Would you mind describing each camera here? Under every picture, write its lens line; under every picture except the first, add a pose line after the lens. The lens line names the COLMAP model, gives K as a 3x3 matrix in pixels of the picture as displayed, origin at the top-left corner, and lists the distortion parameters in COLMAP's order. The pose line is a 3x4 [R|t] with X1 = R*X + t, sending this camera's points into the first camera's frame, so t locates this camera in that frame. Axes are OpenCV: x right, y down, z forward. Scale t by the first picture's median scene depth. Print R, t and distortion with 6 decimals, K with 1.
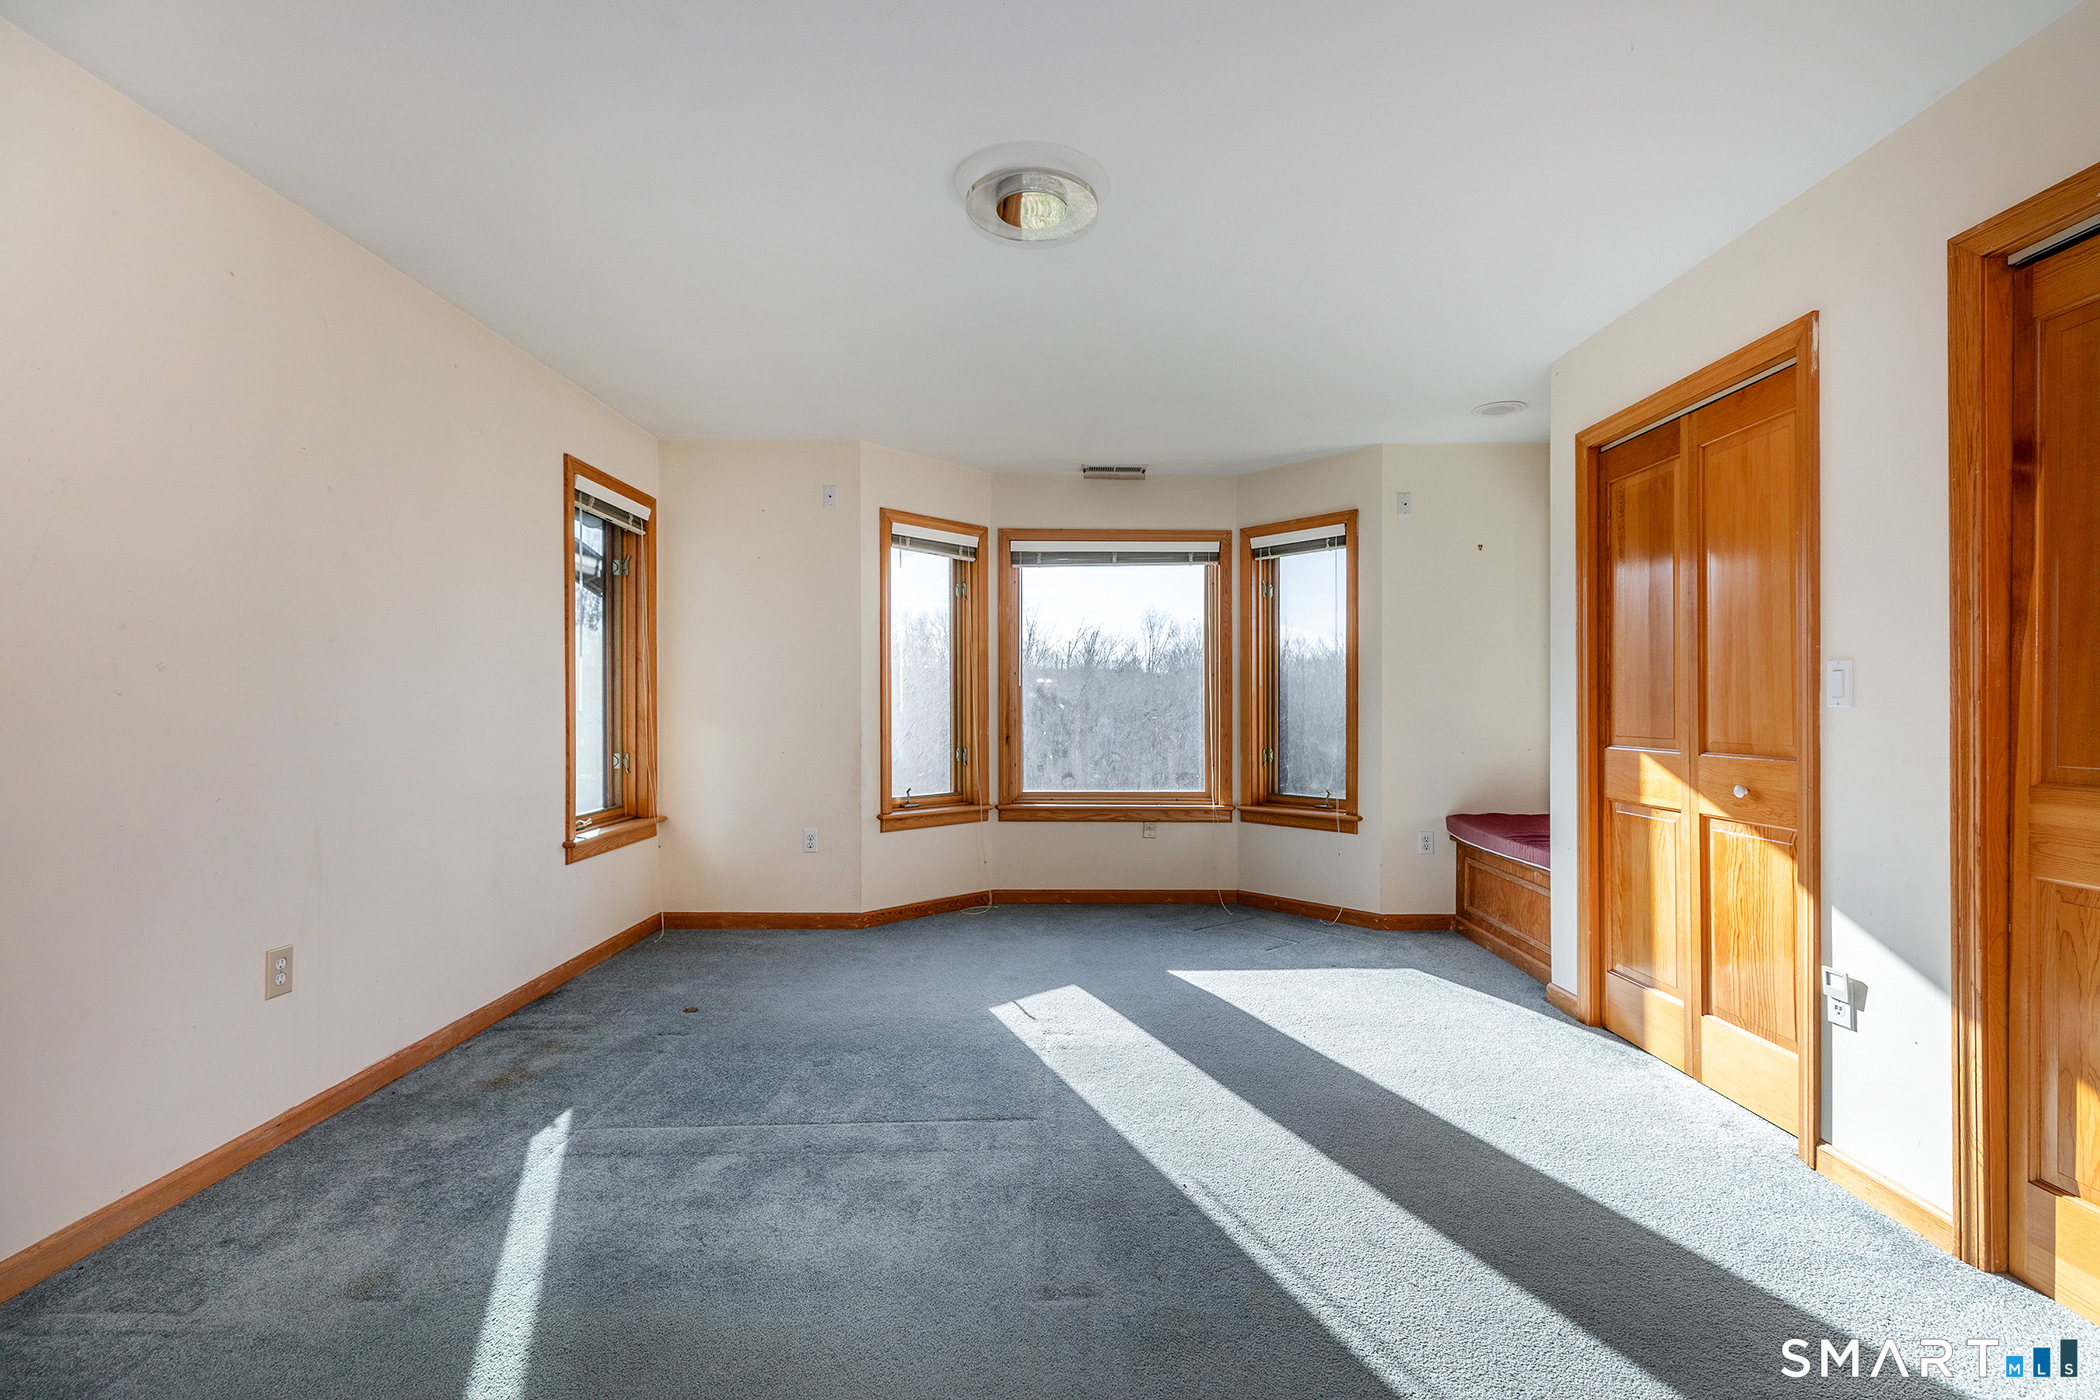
lens RADIAL K [[939.8, 0, 1065.1], [0, 939.8, 705.1], [0, 0, 1]] dist [0.015811, -0.008241]
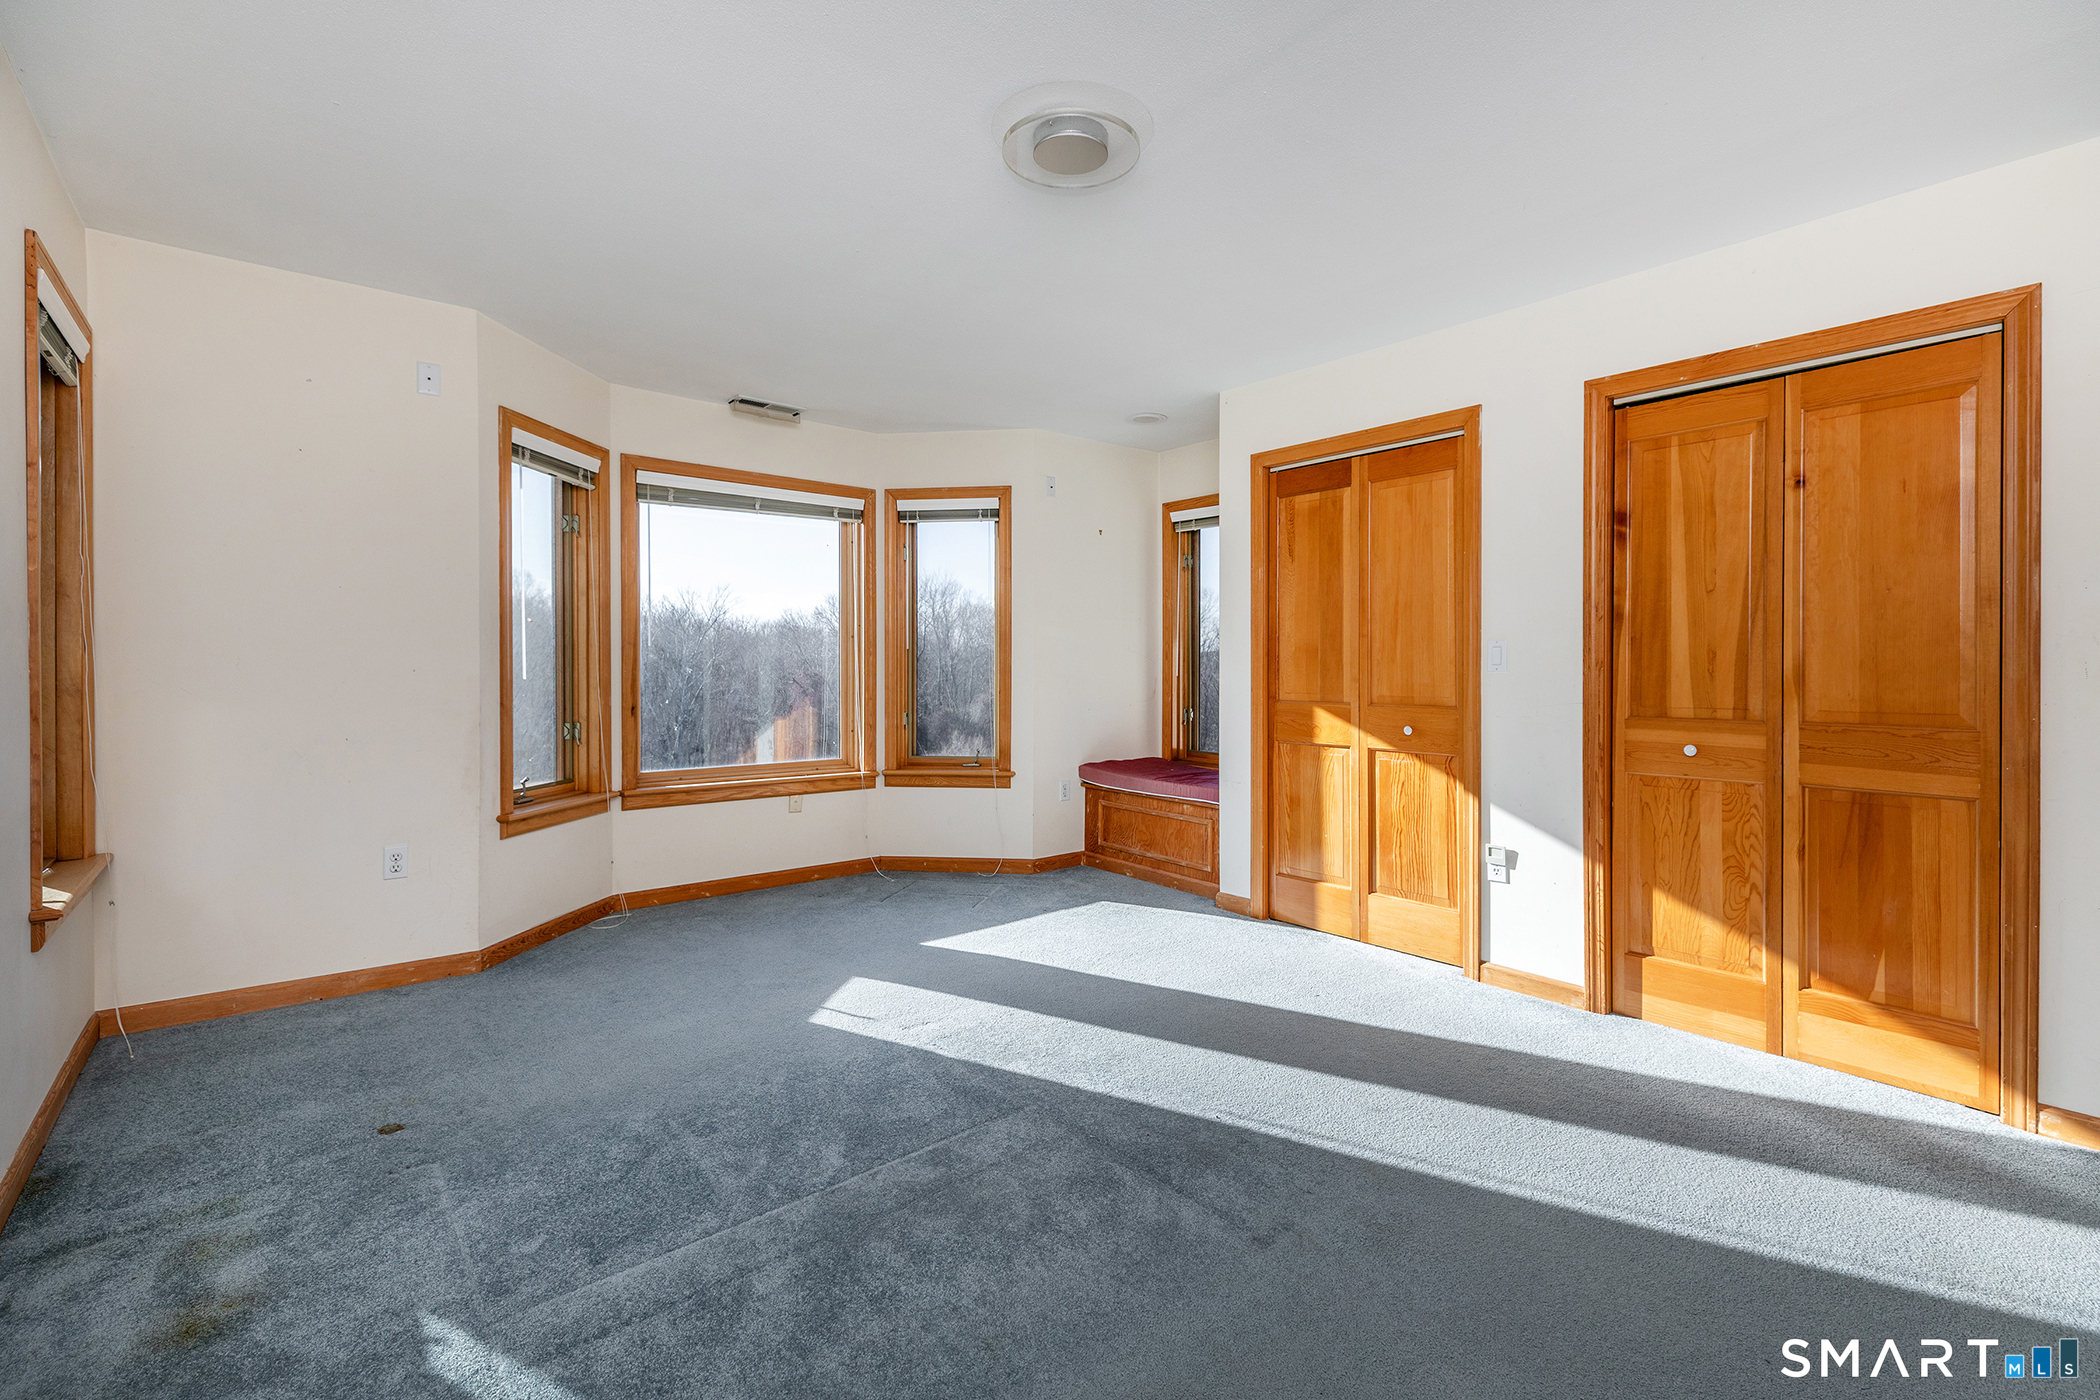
lens RADIAL K [[939.8, 0, 1054.4], [0, 939.8, 672.9], [0, 0, 1]] dist [0.015811, -0.008241]
pose [[0.776219, -0.005260, 0.630442, -0.473956], [-0.000268, 0.999962, 0.008673, -0.005745], [-0.630464, -0.006901, 0.776188, 0.194174]]
